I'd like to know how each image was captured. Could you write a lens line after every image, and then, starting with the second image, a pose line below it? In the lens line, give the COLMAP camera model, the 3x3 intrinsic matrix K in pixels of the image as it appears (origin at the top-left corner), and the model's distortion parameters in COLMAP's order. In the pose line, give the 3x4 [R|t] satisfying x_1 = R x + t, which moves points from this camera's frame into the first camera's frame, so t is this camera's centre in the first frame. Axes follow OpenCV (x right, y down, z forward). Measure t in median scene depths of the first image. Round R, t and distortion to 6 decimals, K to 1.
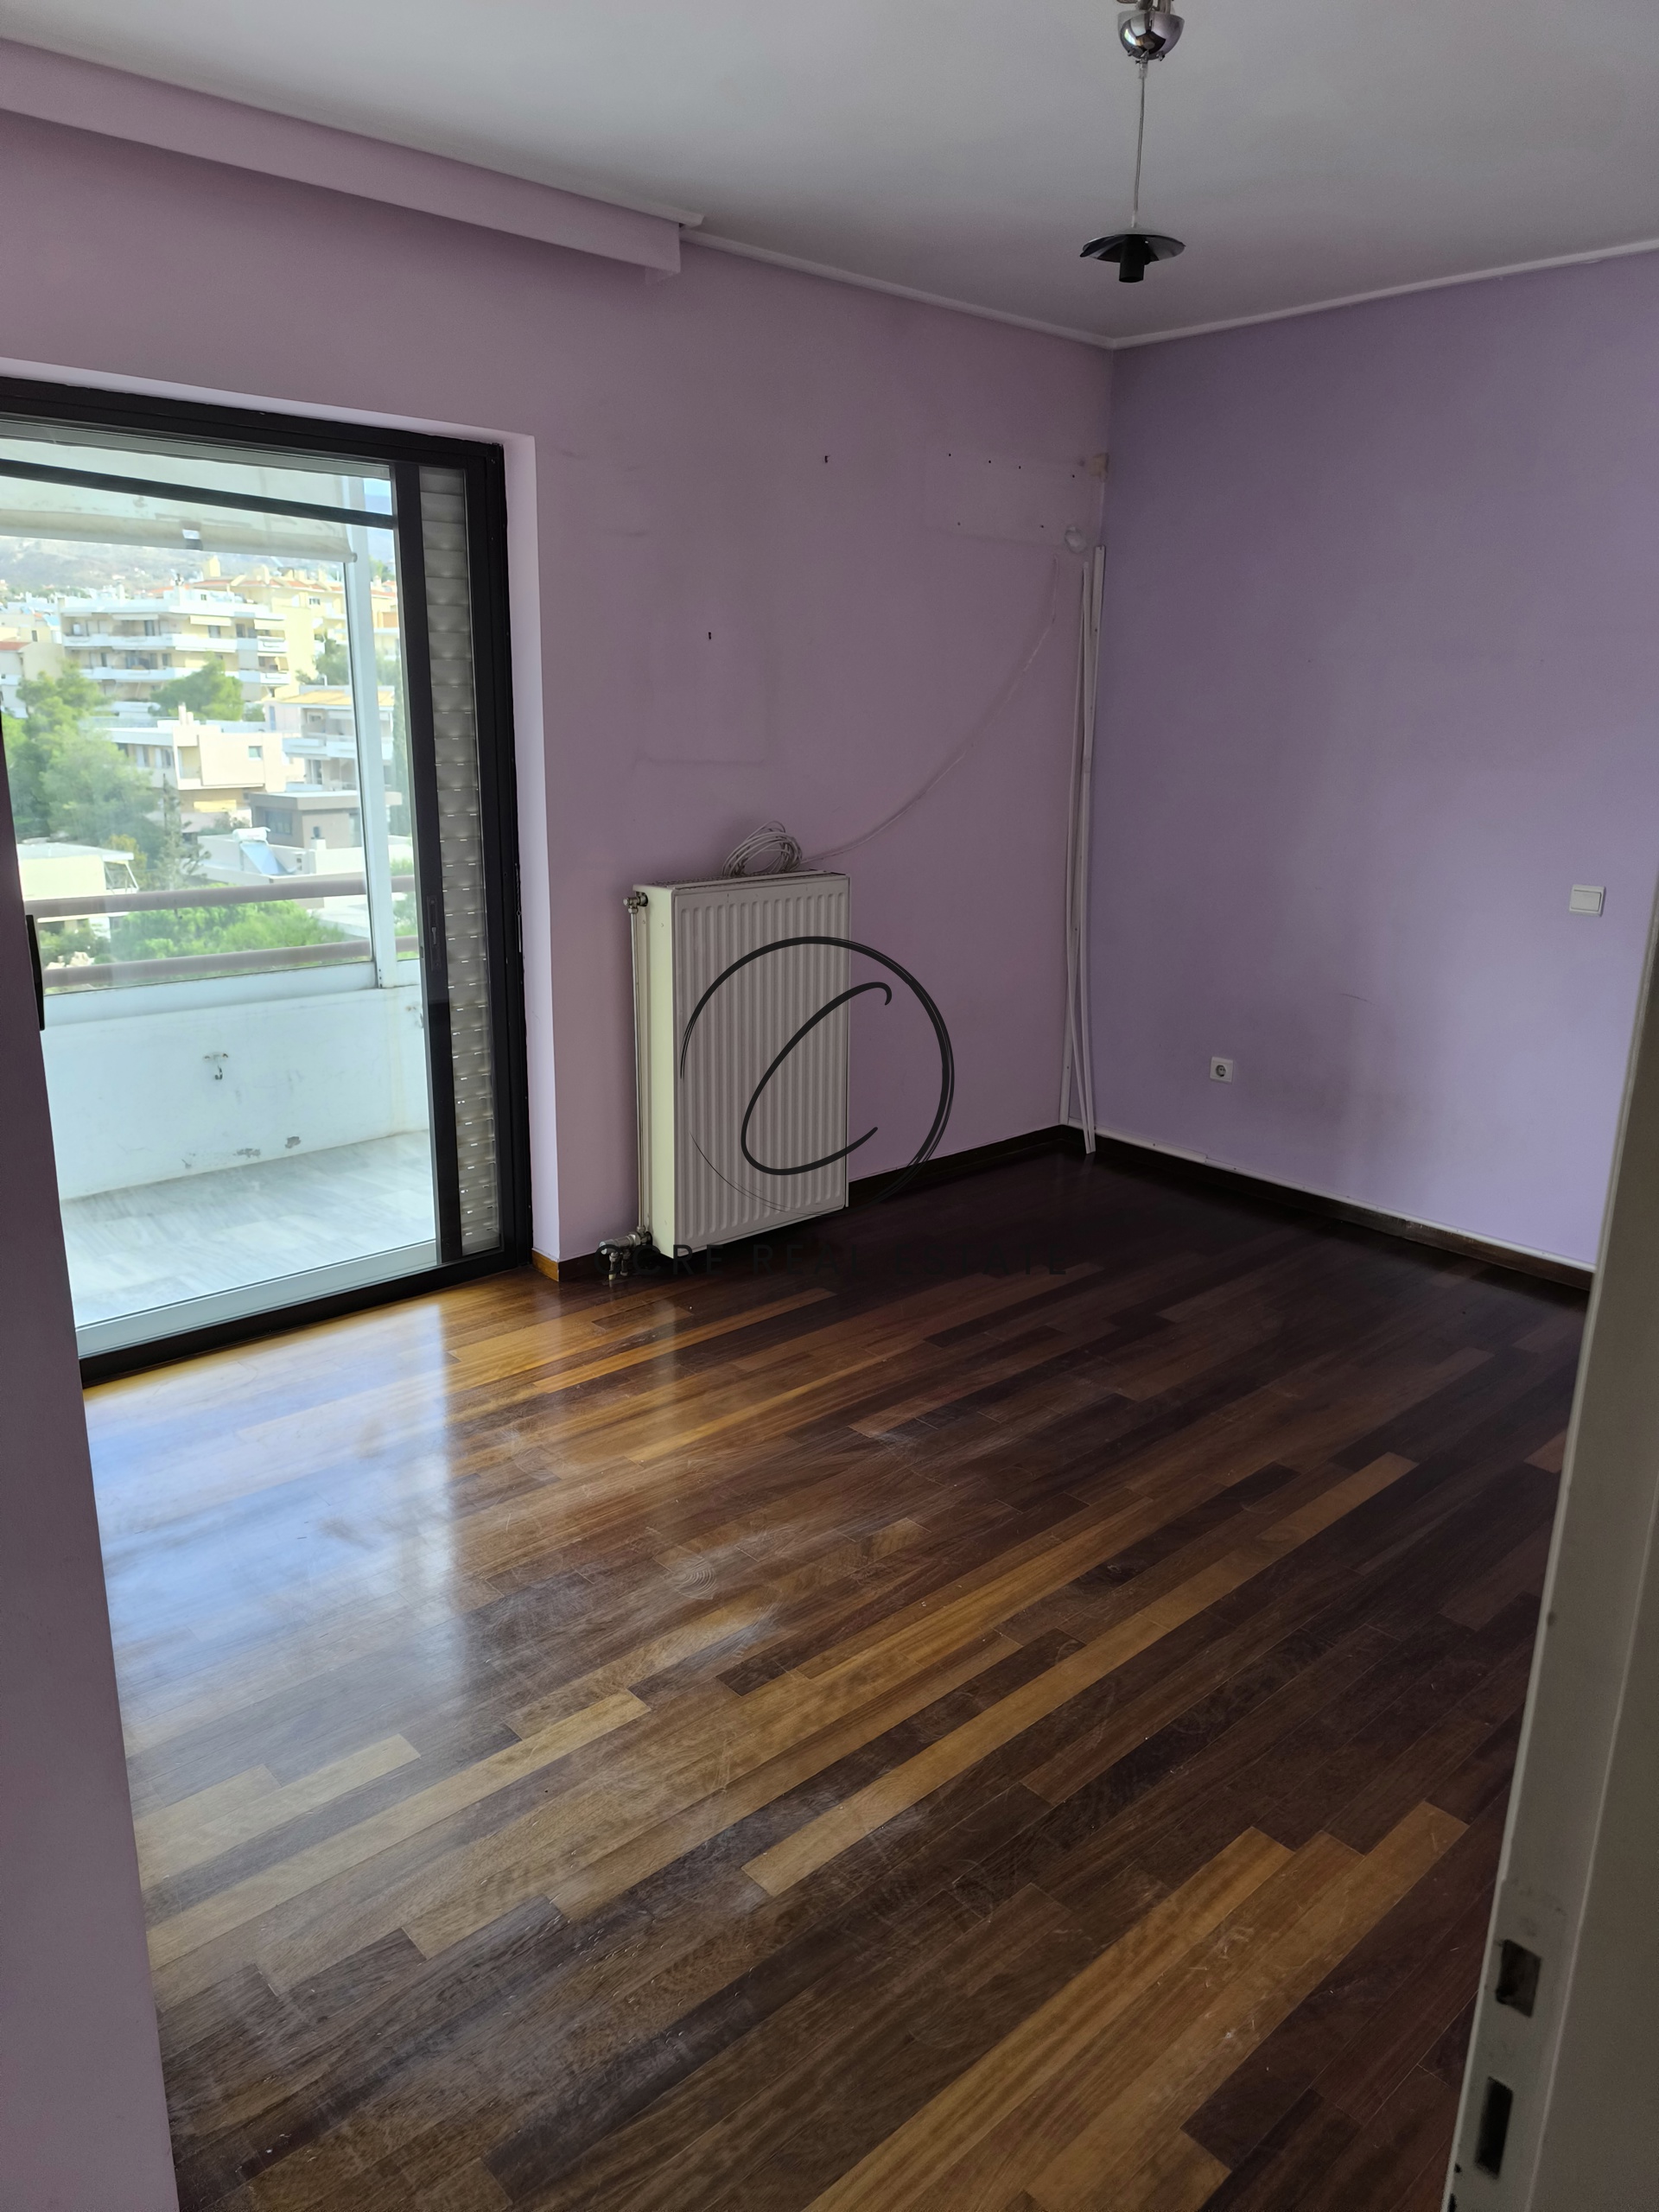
lens RADIAL K [[1521.1, 0, 832.5], [0, 1521.1, 1106.8], [0, 0, 1]] dist [0.048384, -0.000594]
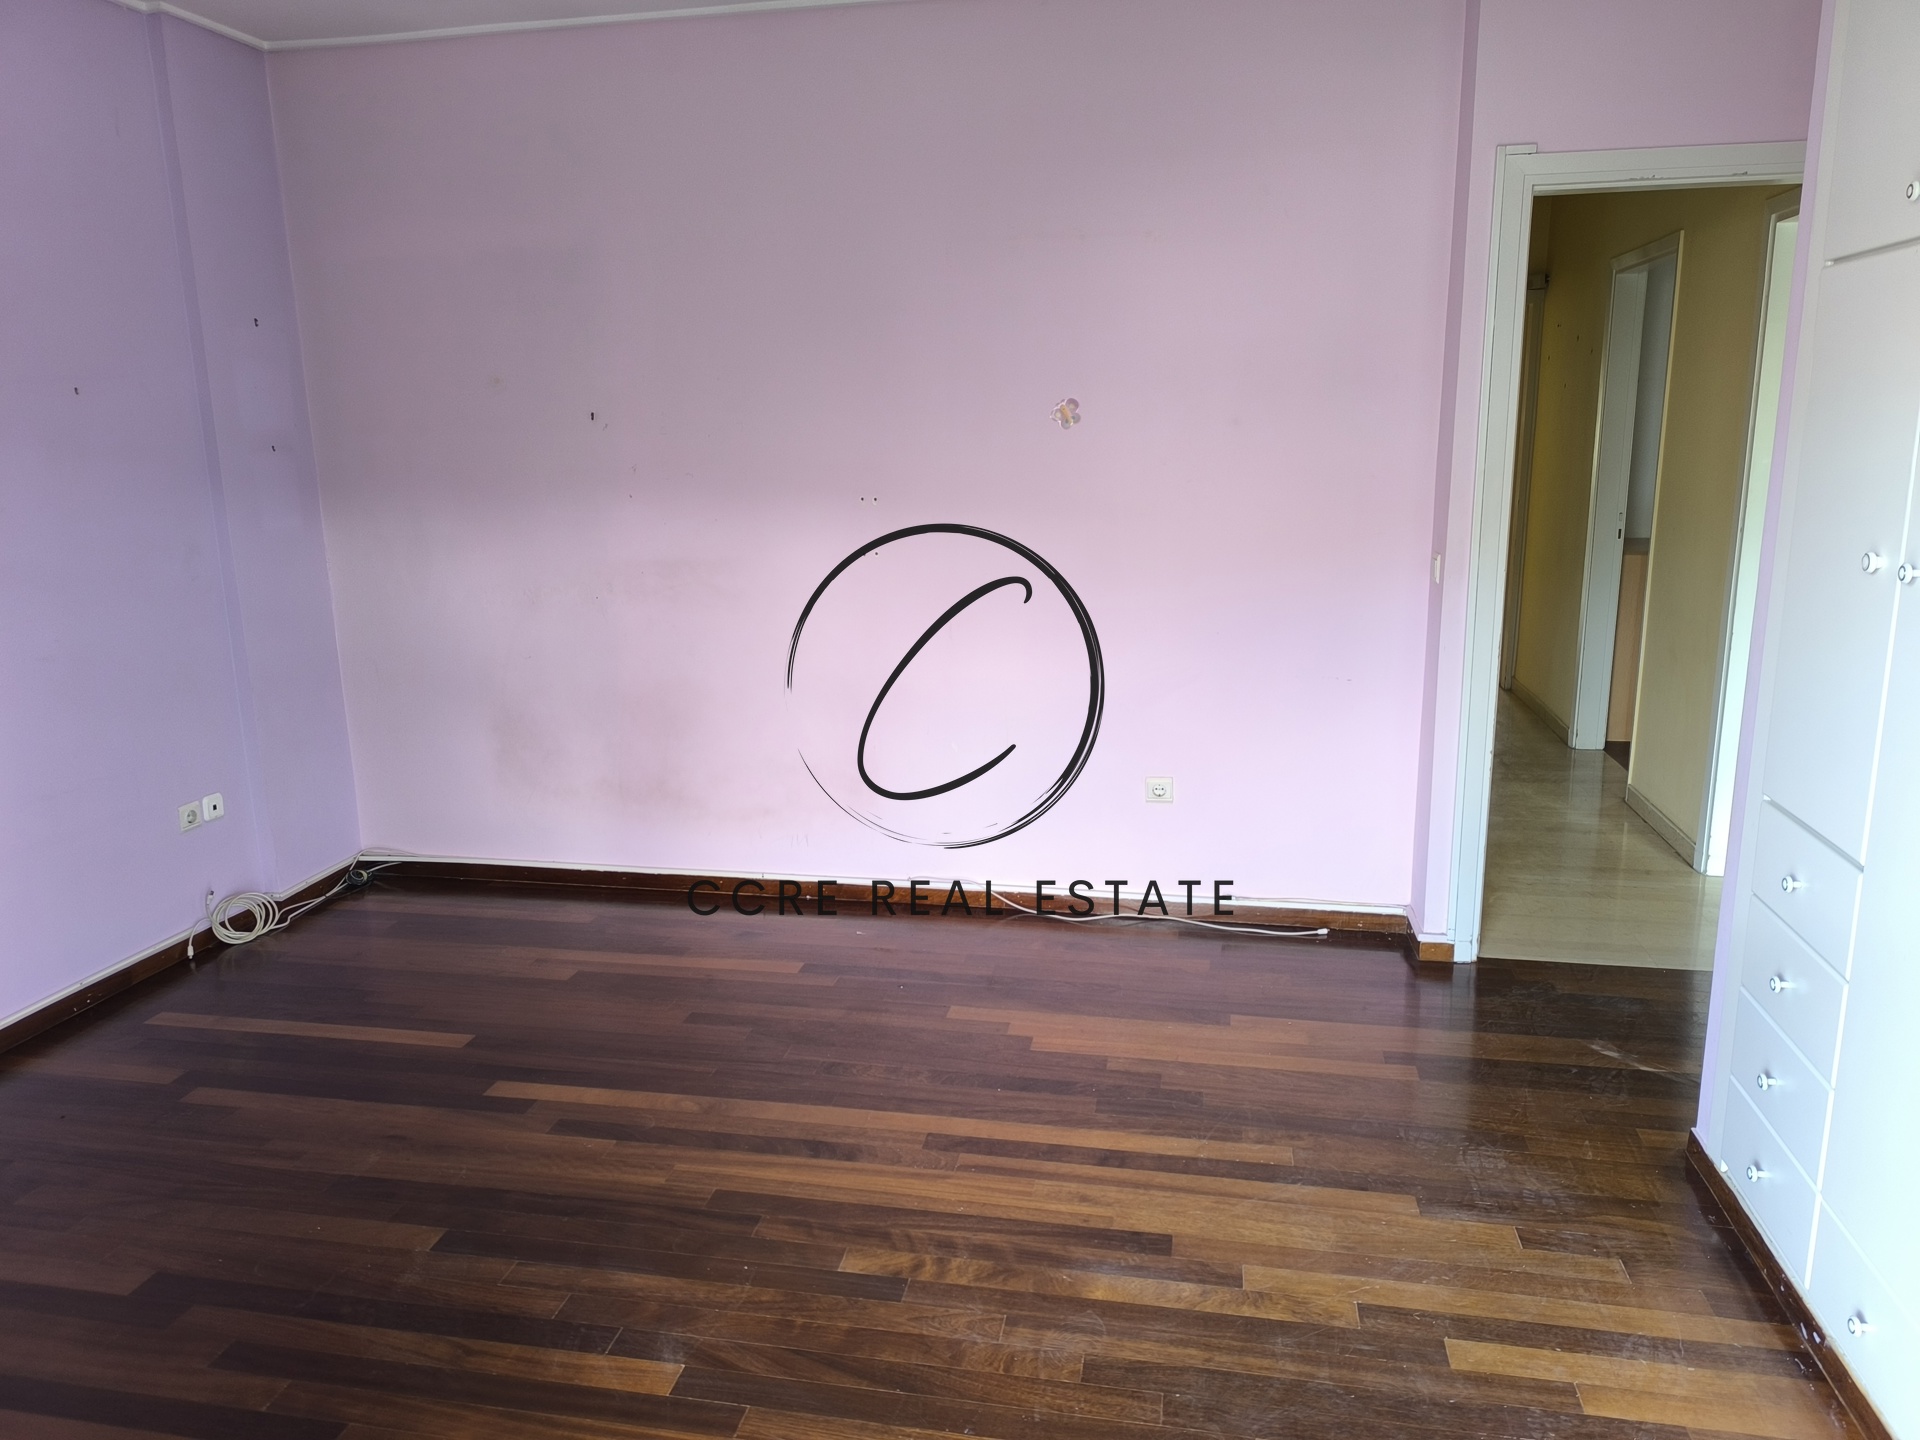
lens RADIAL K [[1320.3, 0, 964.3], [0, 1320.3, 714.7], [0, 0, 1]] dist [0.048384, -0.000594]
pose [[-0.587389, -0.185235, 0.787821, -0.566288], [0.215621, 0.902449, 0.372951, -0.315086], [-0.780053, 0.388939, -0.490148, 1.200582]]
